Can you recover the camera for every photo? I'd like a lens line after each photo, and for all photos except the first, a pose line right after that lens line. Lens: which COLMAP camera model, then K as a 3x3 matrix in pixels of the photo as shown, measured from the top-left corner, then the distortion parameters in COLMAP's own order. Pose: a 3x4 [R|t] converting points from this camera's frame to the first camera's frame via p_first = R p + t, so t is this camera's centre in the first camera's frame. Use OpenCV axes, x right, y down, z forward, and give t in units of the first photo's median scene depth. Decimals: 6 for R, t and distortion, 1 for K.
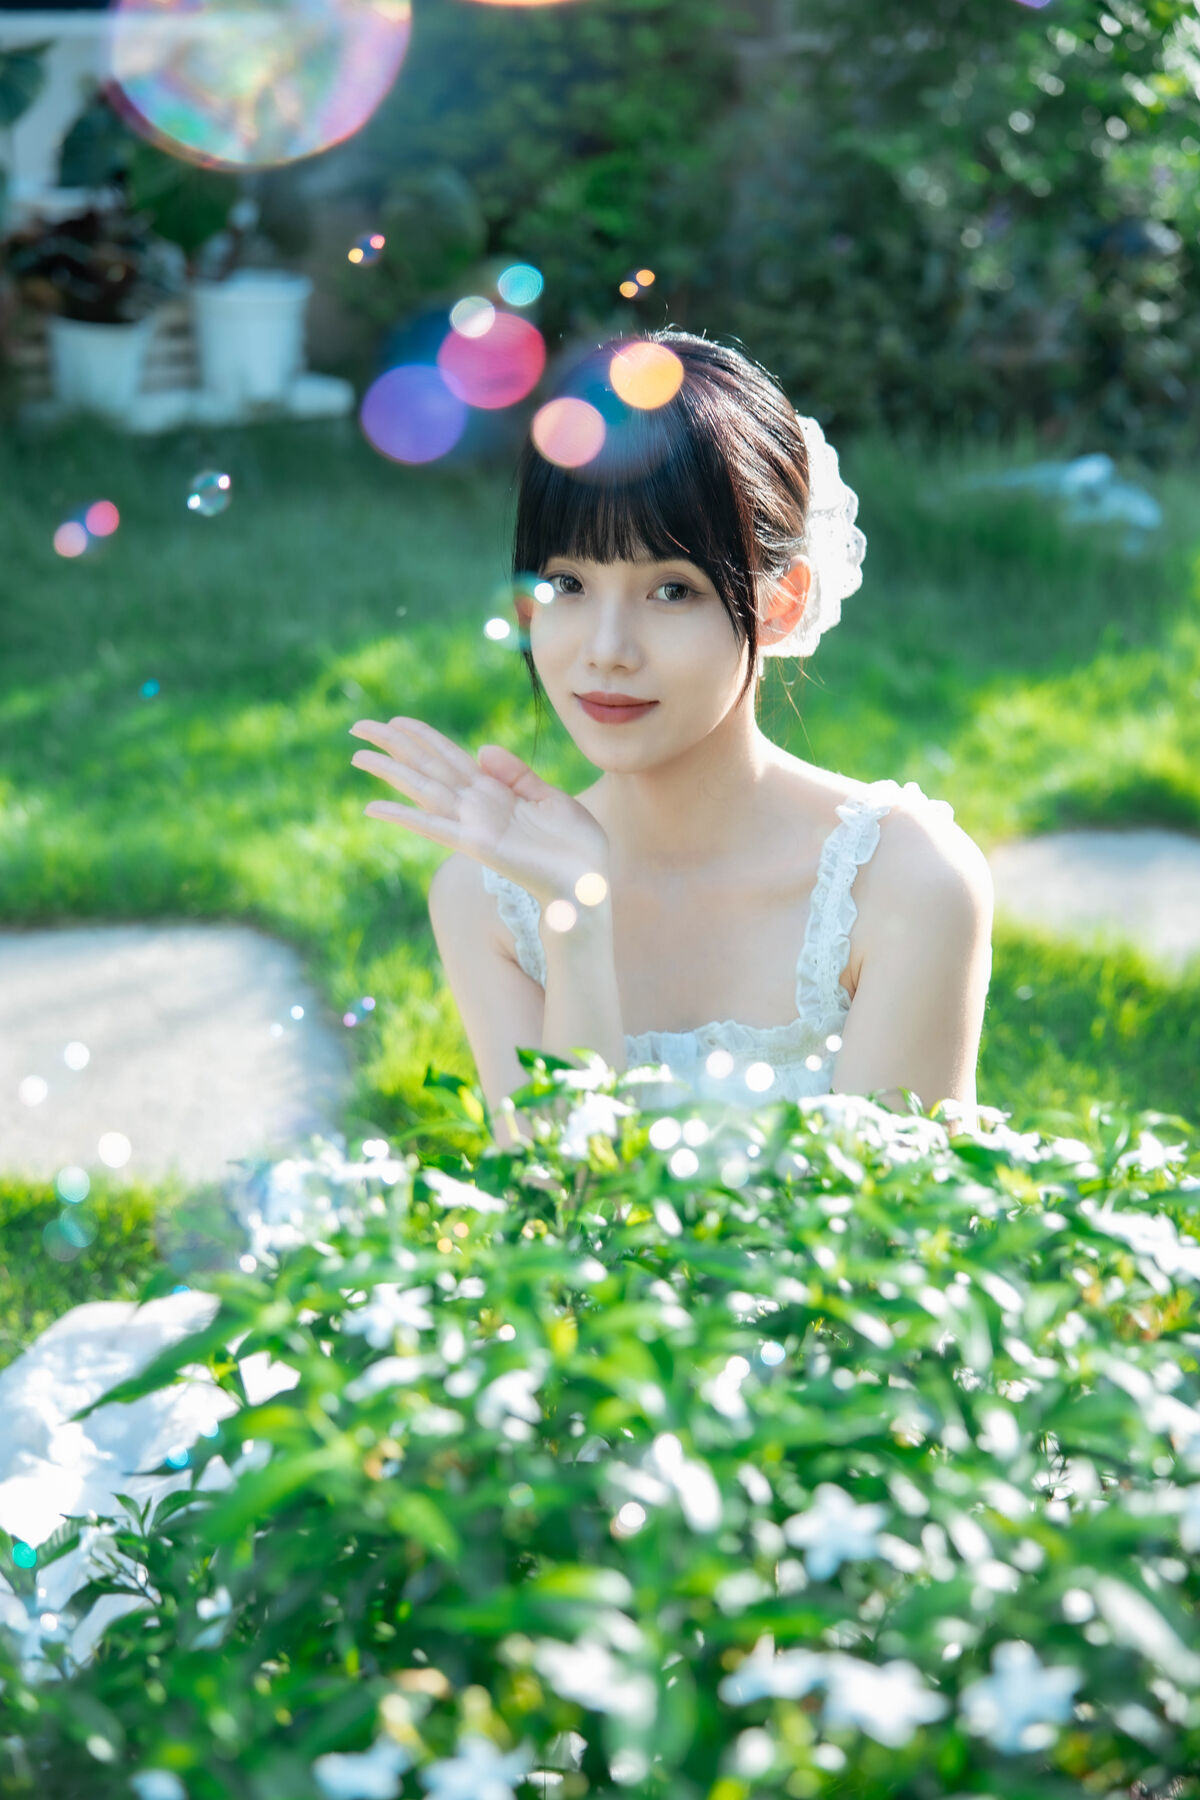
lens RADIAL K [[2504.4, 0, 589.9], [0, 2504.4, 912.4], [0, 0, 1]] dist [0.152252, 0.000000]
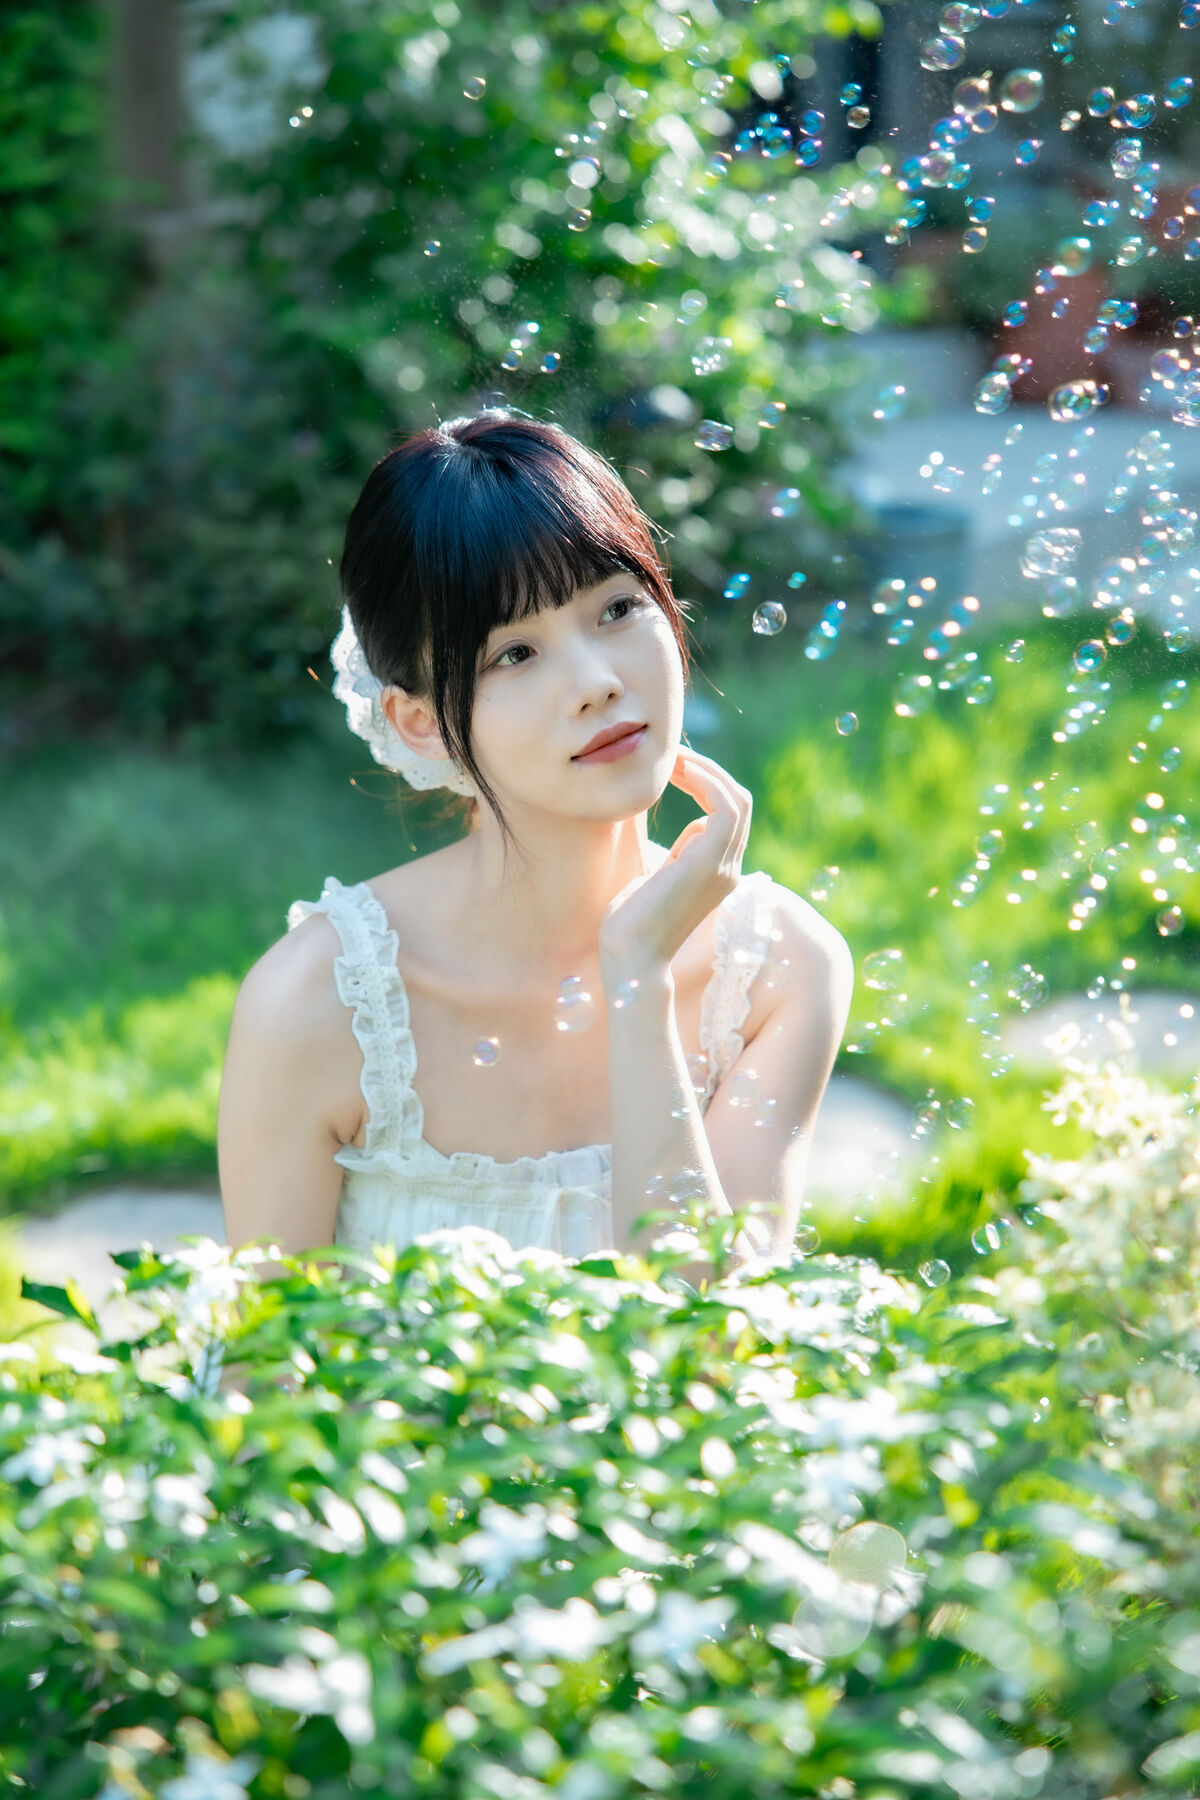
lens RADIAL K [[3455.3, 0, 608.1], [0, 3455.3, 898.7], [0, 0, 1]] dist [0.320630, 0.000000]
pose [[0.978476, -0.110772, 0.174107, -0.019465], [0.132680, 0.983909, -0.119666, 0.033368], [-0.158050, 0.140191, 0.977429, -0.110697]]
